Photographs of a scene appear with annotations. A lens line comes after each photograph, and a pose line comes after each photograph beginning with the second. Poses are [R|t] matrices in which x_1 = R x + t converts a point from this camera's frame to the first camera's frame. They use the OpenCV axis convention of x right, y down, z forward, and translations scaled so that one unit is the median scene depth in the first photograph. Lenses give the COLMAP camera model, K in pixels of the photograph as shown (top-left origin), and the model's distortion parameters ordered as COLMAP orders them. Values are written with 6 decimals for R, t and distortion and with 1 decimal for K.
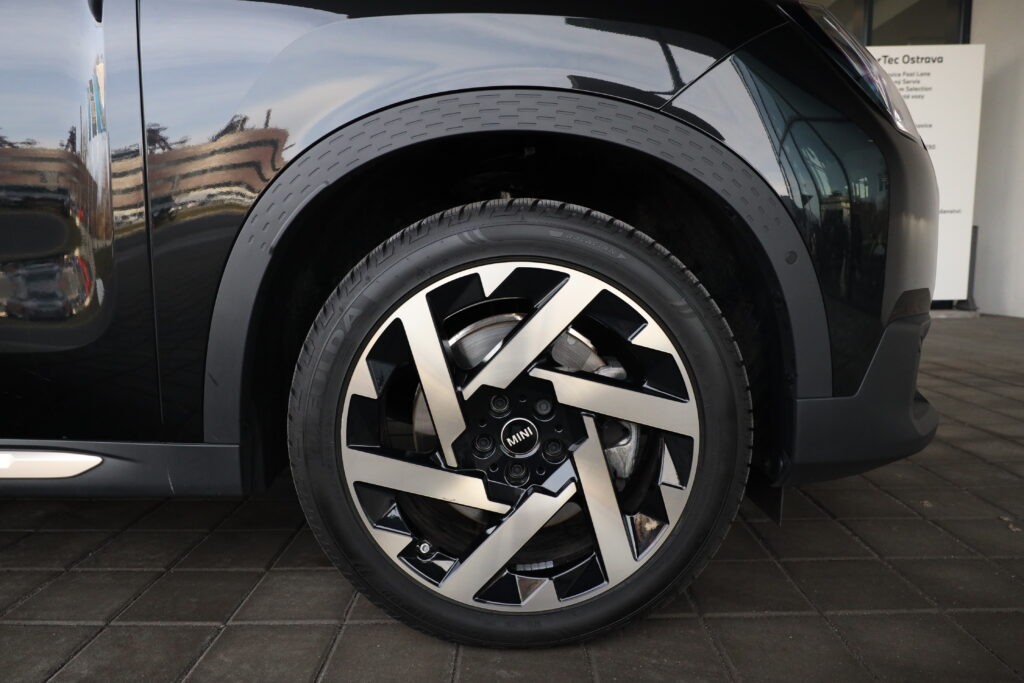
lens RADIAL K [[701.7, 0, 512.0], [0, 701.7, 341.5], [0, 0, 1]] dist [-0.005927, 0.000907]
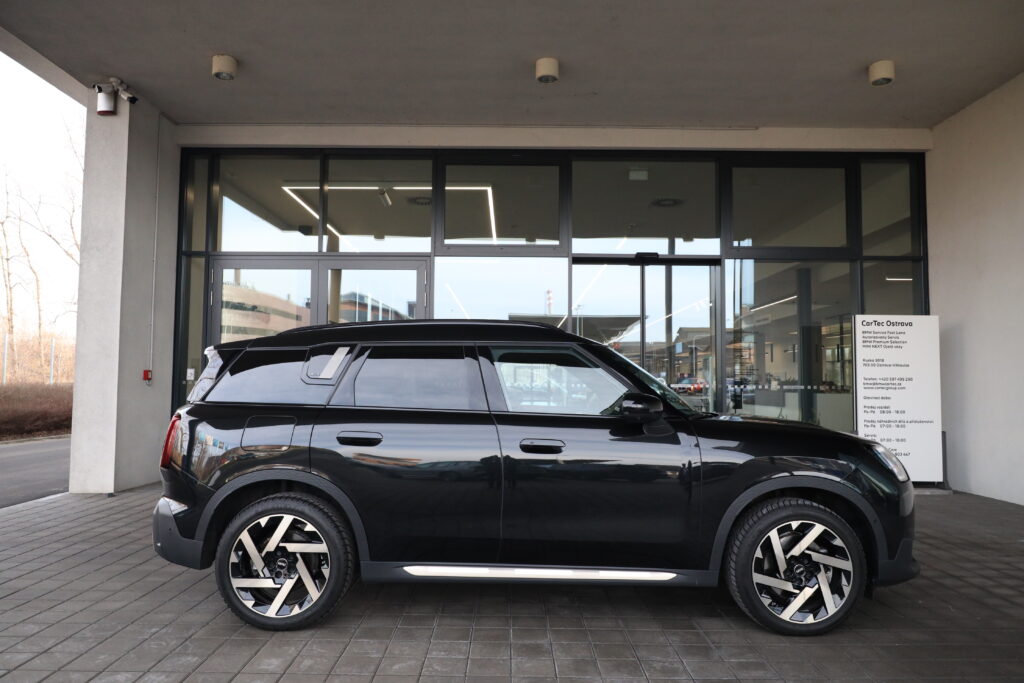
lens RADIAL K [[701.7, 0, 512.0], [0, 701.7, 341.5], [0, 0, 1]] dist [-0.005927, 0.000907]
pose [[0.999668, 0.023533, 0.010473, -1.497833], [-0.021133, 0.981782, -0.188829, -0.295049], [-0.014726, 0.188545, 0.981954, -2.635945]]
